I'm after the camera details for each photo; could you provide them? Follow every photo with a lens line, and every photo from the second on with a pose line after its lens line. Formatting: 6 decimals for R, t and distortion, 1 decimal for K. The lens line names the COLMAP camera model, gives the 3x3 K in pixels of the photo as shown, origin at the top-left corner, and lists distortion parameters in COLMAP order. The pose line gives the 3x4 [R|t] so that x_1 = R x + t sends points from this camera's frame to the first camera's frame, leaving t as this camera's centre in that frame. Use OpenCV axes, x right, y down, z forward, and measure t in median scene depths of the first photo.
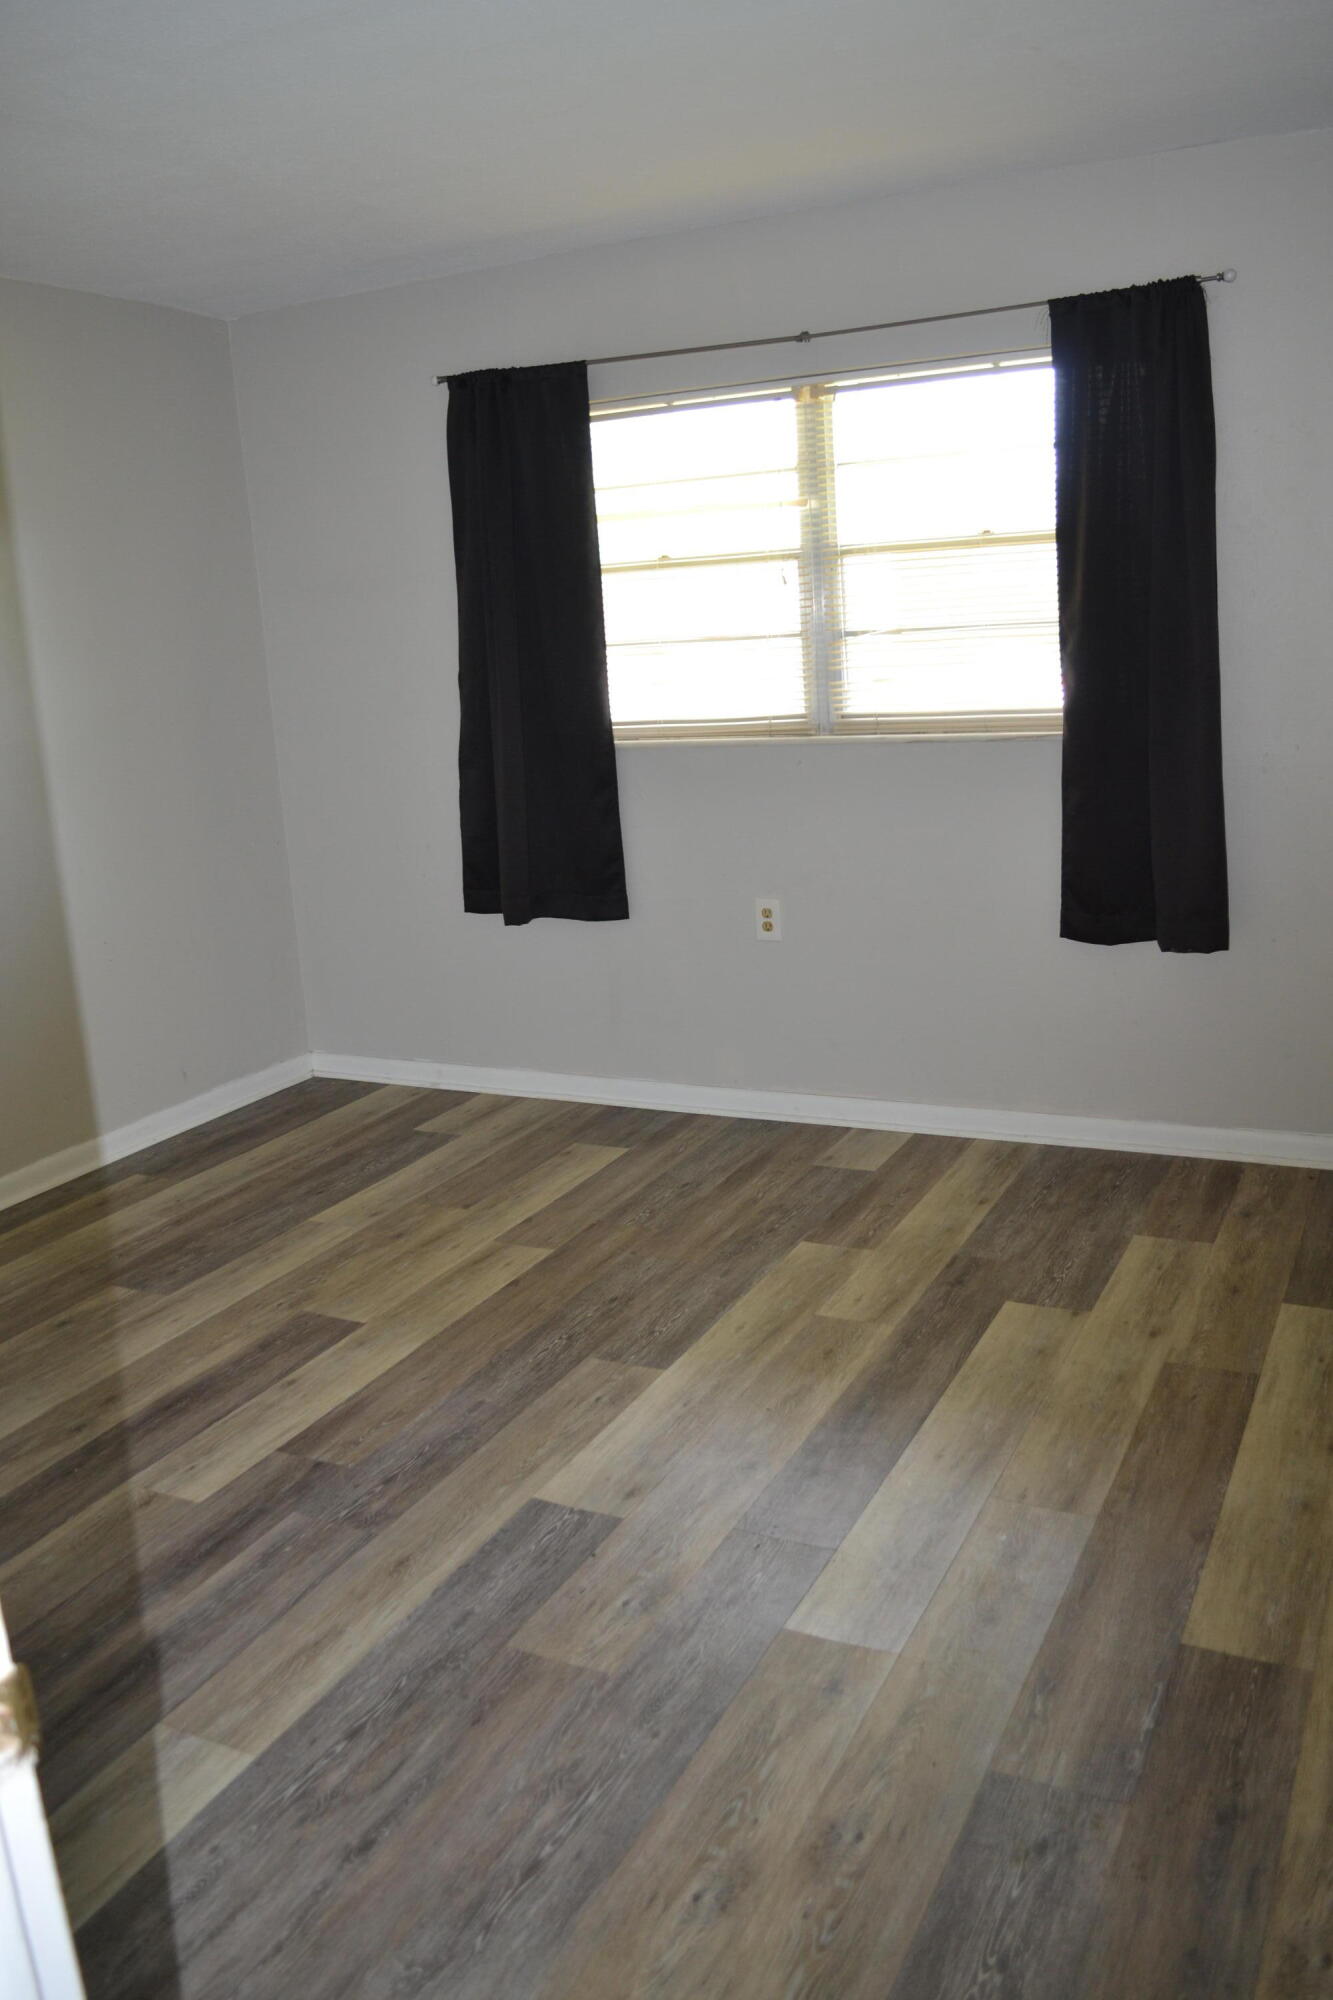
lens RADIAL K [[1607.1, 0, 666.5], [0, 1607.1, 1000.0], [0, 0, 1]] dist [-0.071448, 0.007457]
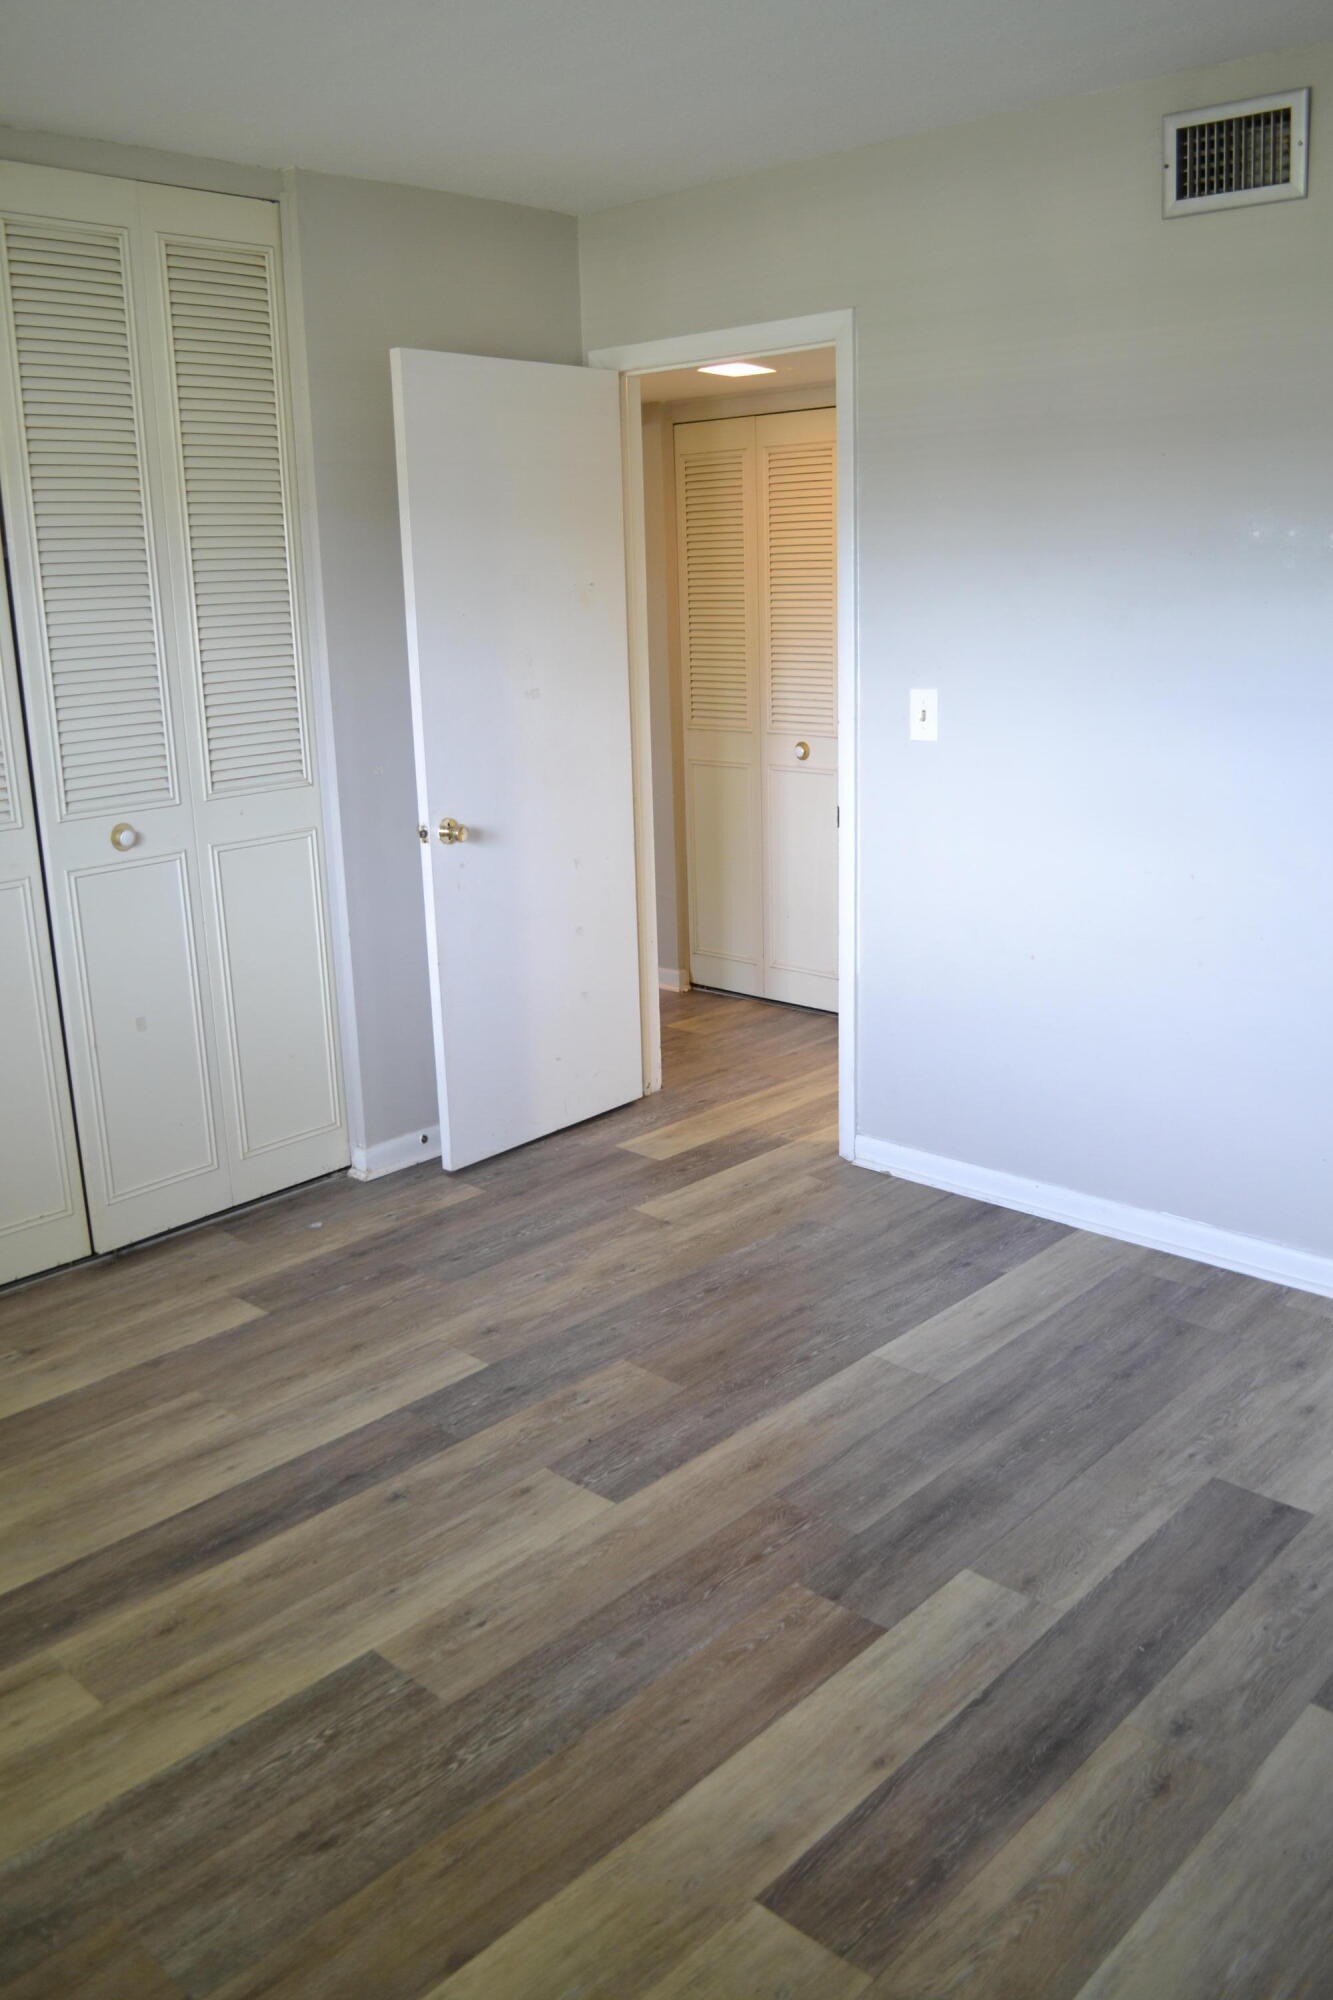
lens RADIAL K [[1607.1, 0, 666.5], [0, 1607.1, 1000.0], [0, 0, 1]] dist [-0.071448, 0.007457]
pose [[-0.954173, 0.012408, 0.298999, -0.399304], [0.151121, 0.882364, 0.445642, -0.386183], [-0.258296, 0.470404, -0.843803, 1.624386]]
